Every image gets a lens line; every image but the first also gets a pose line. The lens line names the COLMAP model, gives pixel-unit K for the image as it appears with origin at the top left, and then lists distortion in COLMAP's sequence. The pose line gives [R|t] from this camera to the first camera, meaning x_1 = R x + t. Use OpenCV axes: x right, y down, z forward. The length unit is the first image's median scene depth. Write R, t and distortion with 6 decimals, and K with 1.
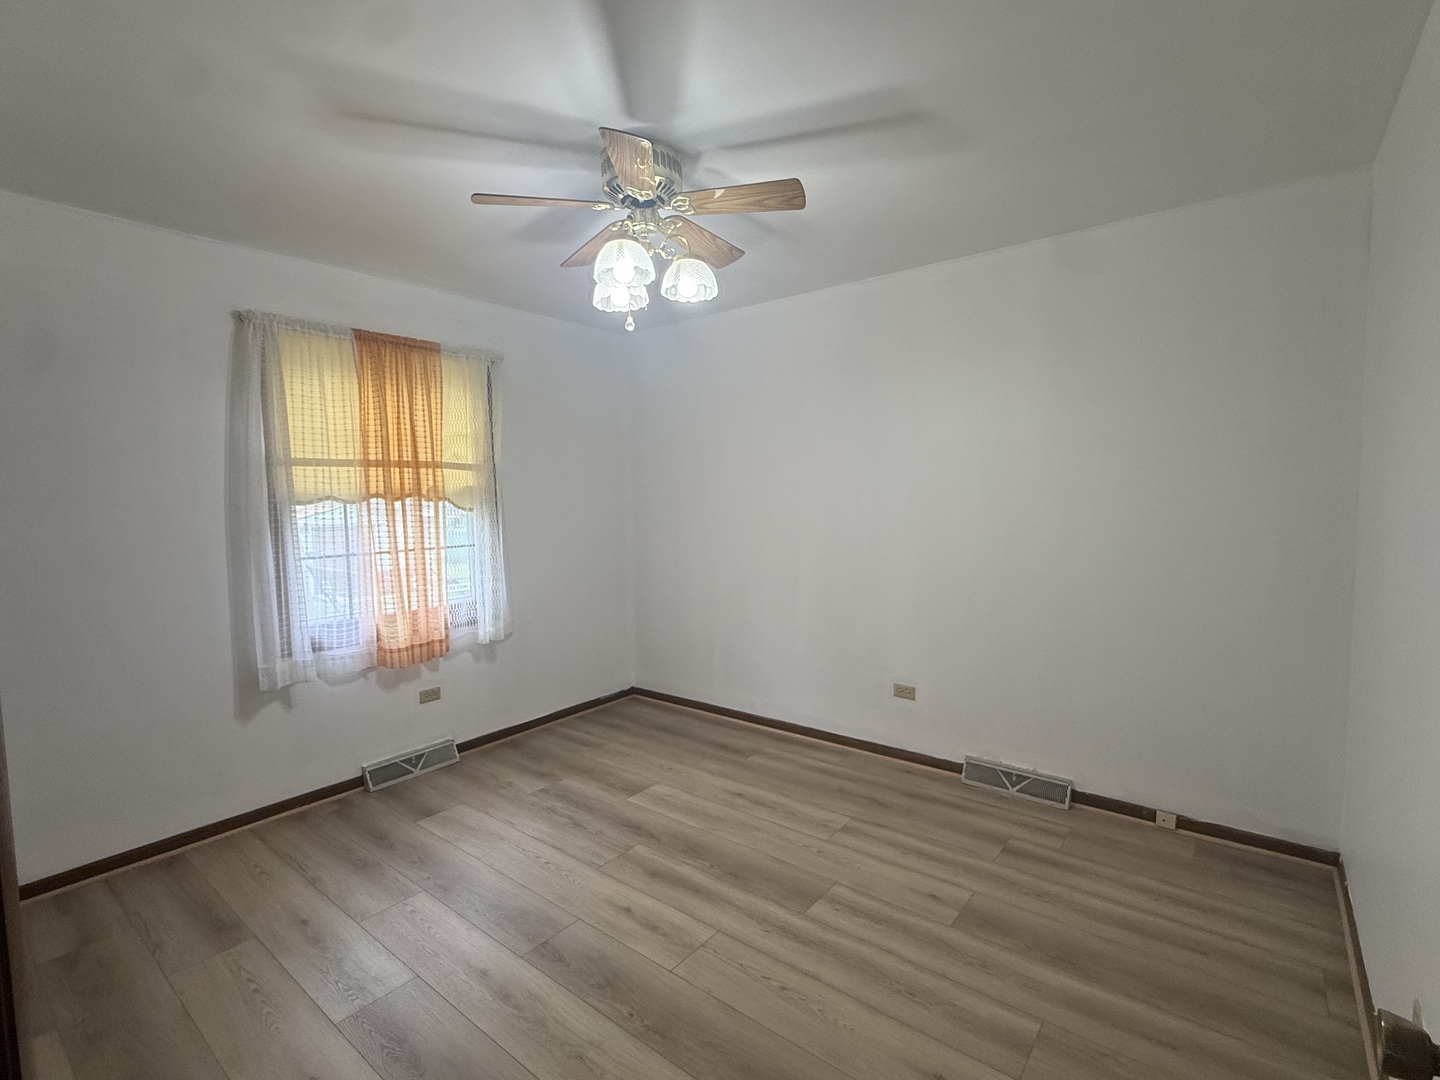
lens RADIAL K [[674.9, 0, 720.4], [0, 674.9, 551.0], [0, 0, 1]] dist [0.005204, 0.000282]
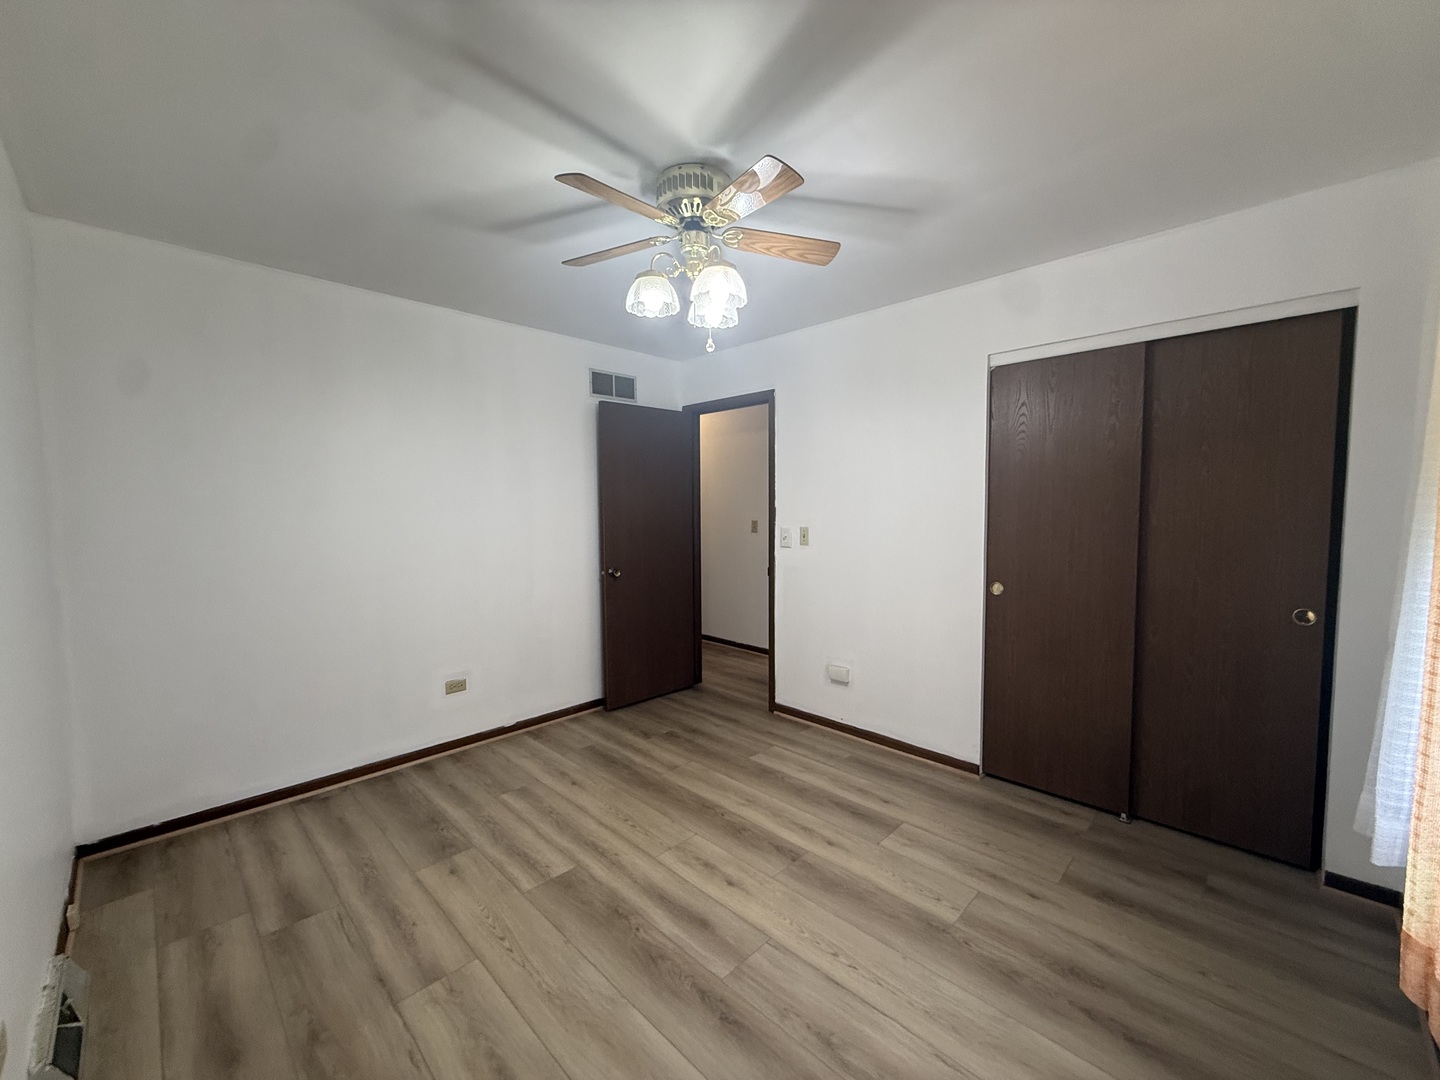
lens RADIAL K [[573.0, 0, 722.1], [0, 573.0, 541.6], [0, 0, 1]] dist [-0.001280, 0.000272]
pose [[-0.994991, 0.016359, 0.098620, -0.211025], [0.031243, 0.987991, 0.151322, -0.140469], [-0.094960, 0.153645, -0.983553, 1.715486]]
